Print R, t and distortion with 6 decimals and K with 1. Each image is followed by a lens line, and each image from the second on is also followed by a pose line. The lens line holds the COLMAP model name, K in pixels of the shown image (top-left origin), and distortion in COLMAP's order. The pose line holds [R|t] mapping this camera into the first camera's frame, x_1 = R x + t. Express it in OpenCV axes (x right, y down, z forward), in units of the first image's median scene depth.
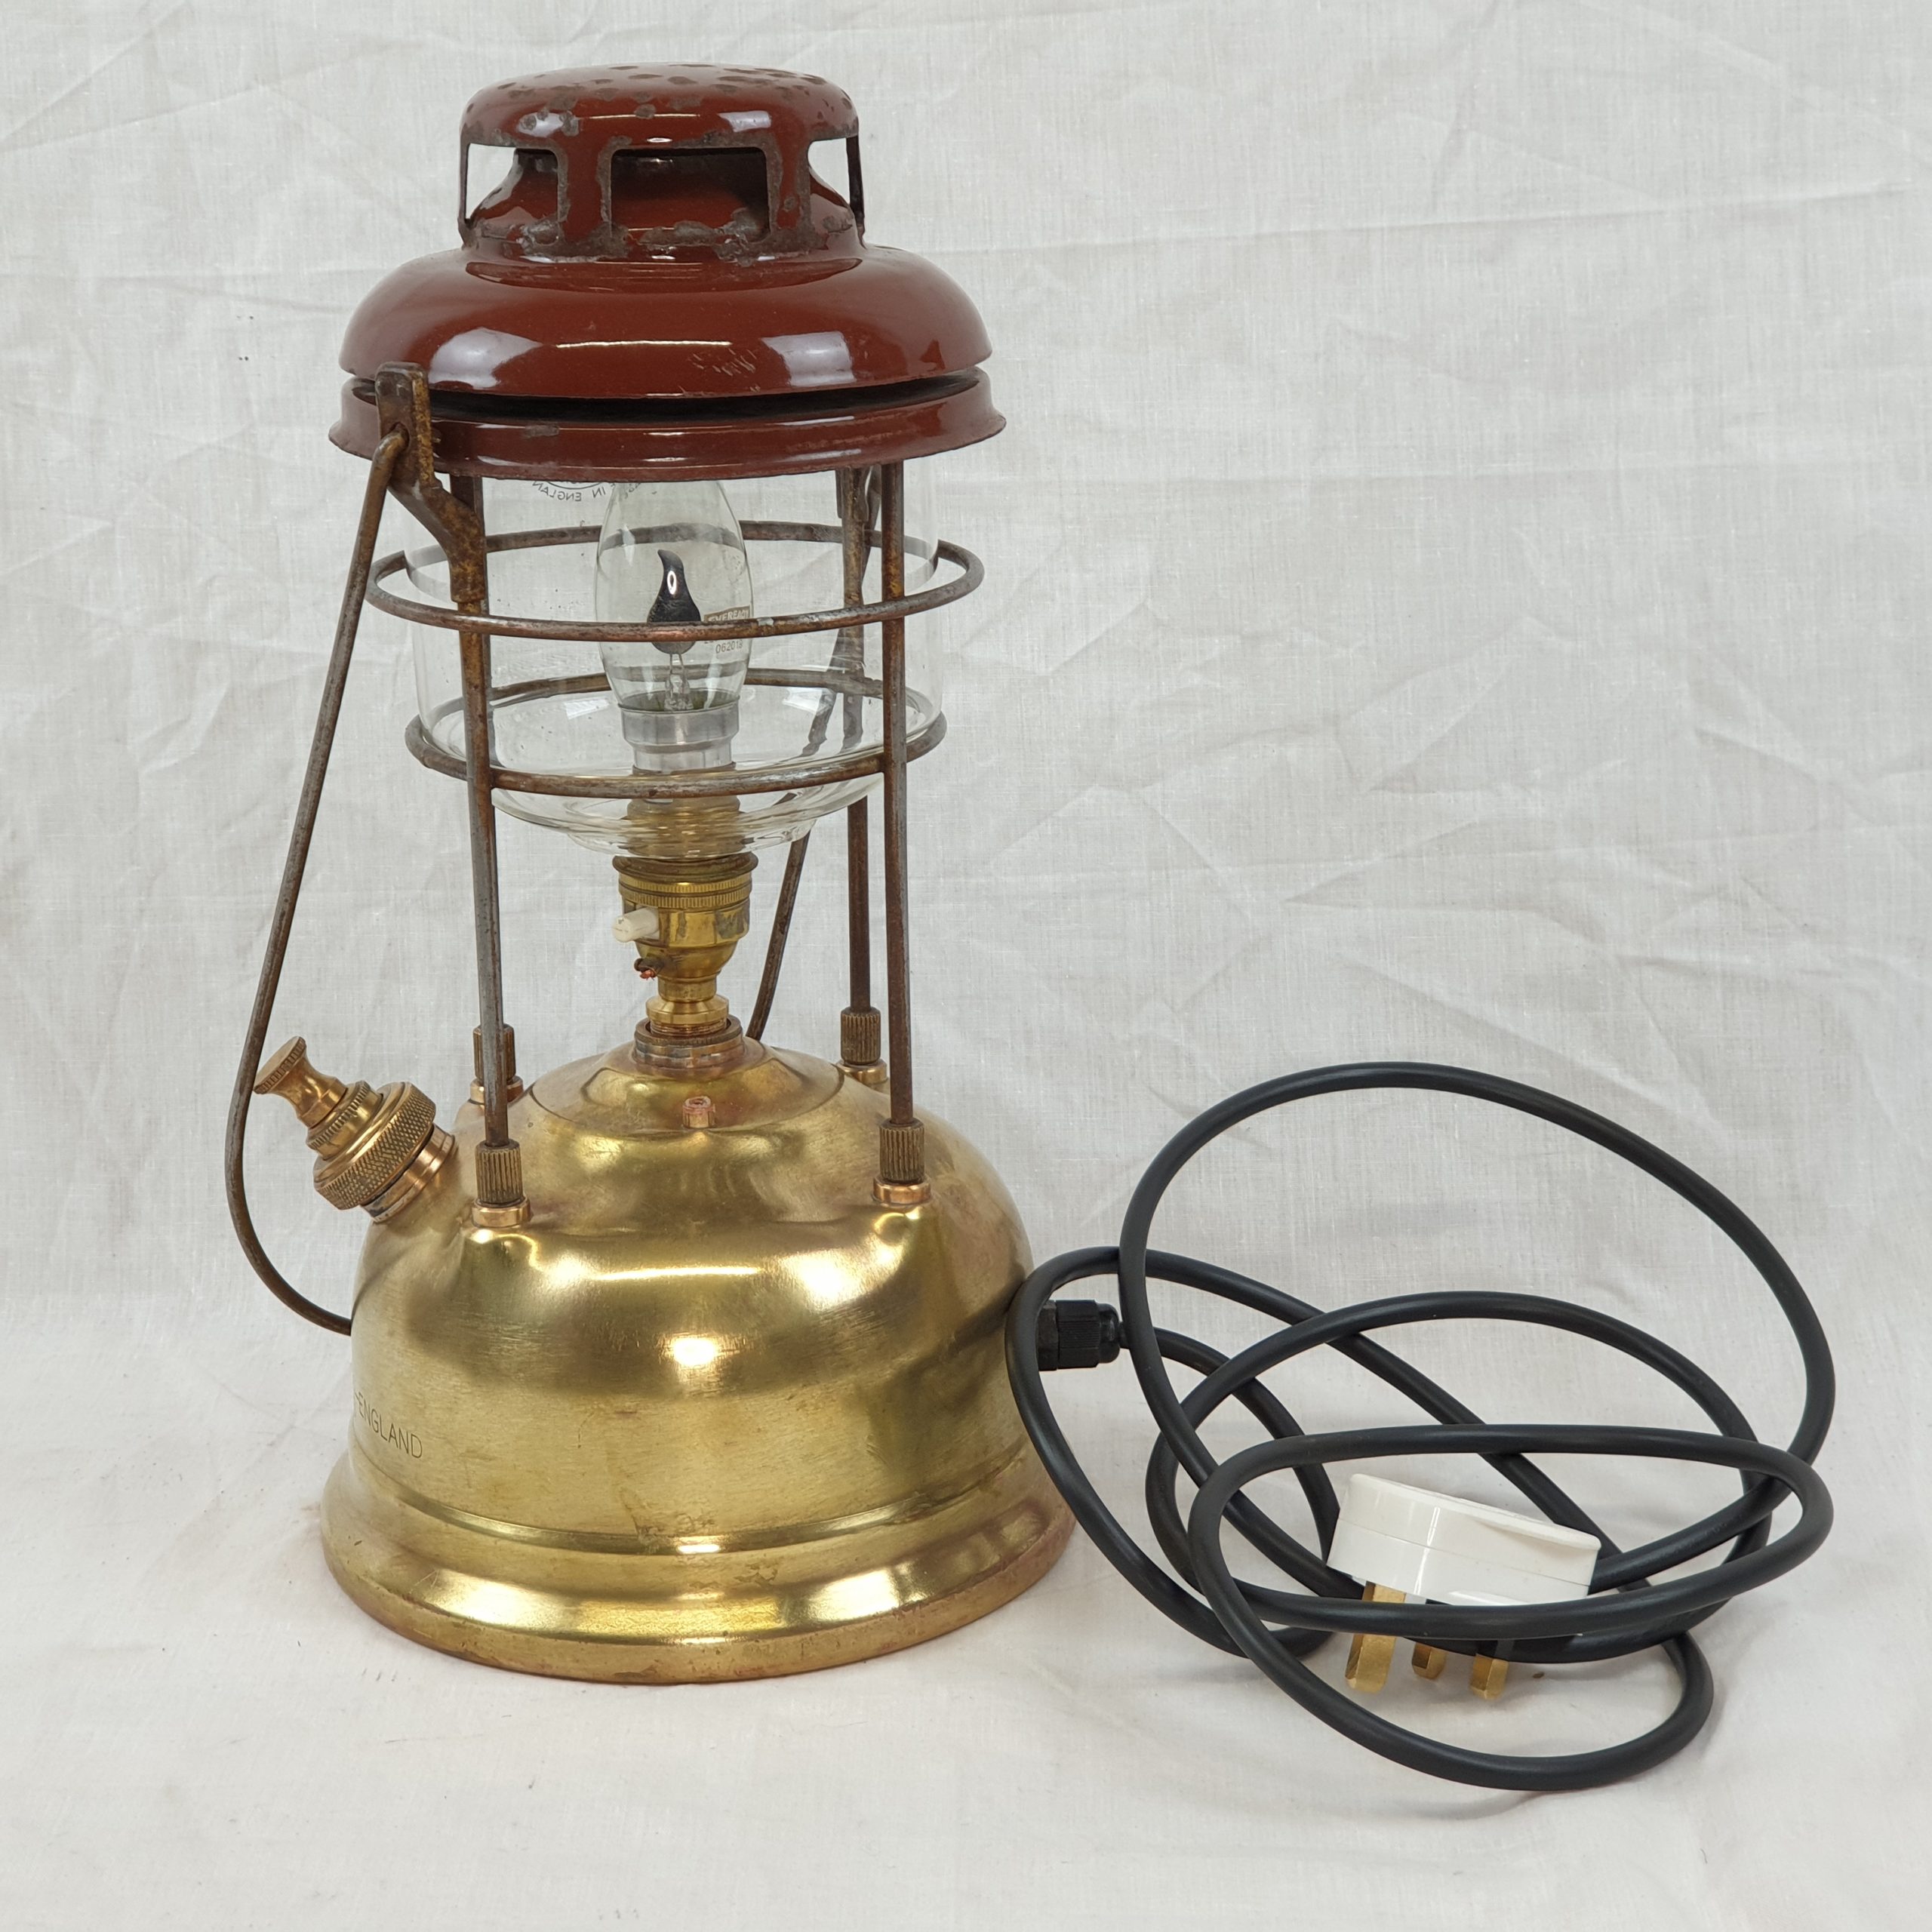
lens RADIAL K [[3650.2, 0, 974.2], [0, 3650.2, 961.6], [0, 0, 1]] dist [0.359370, 0.000000]
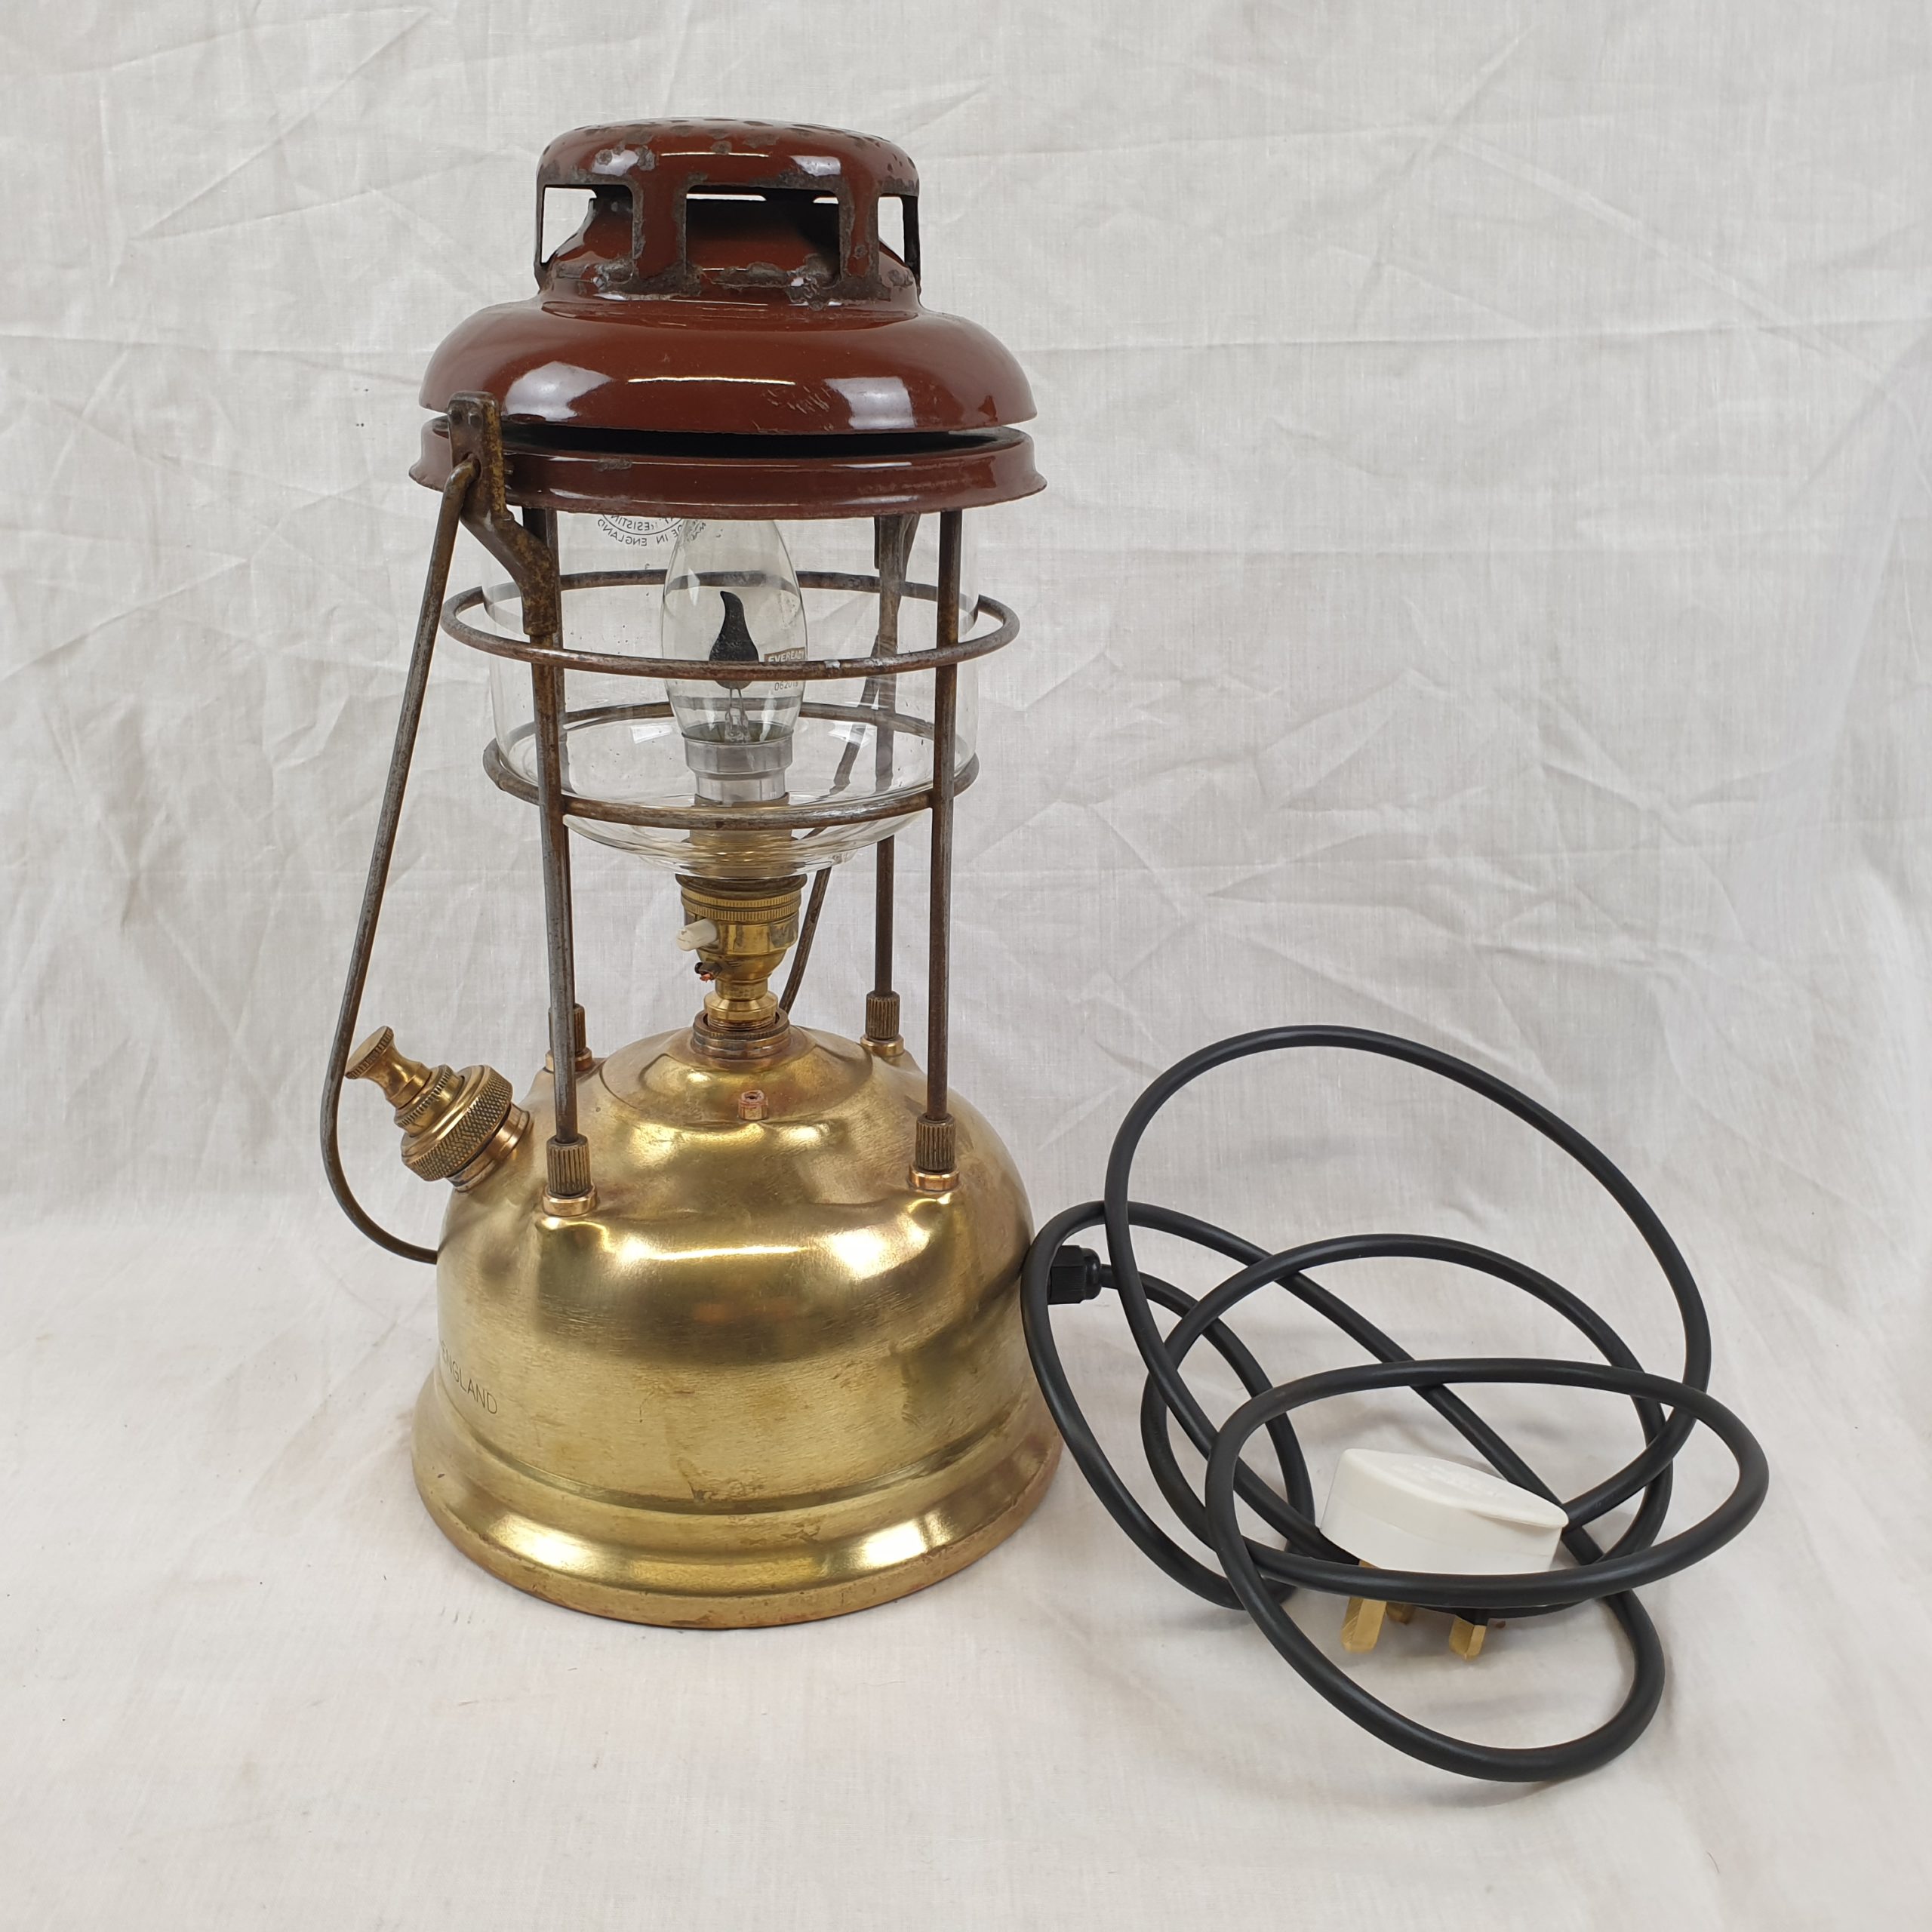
lens RADIAL K [[2209.3, 0, 994.4], [0, 2209.3, 1024.9], [0, 0, 1]] dist [0.166760, 0.000000]
pose [[0.998090, 0.016911, 0.059414, -0.032243], [-0.021063, 0.997327, 0.069966, -0.024281], [-0.058072, -0.071084, 0.995778, 0.253401]]
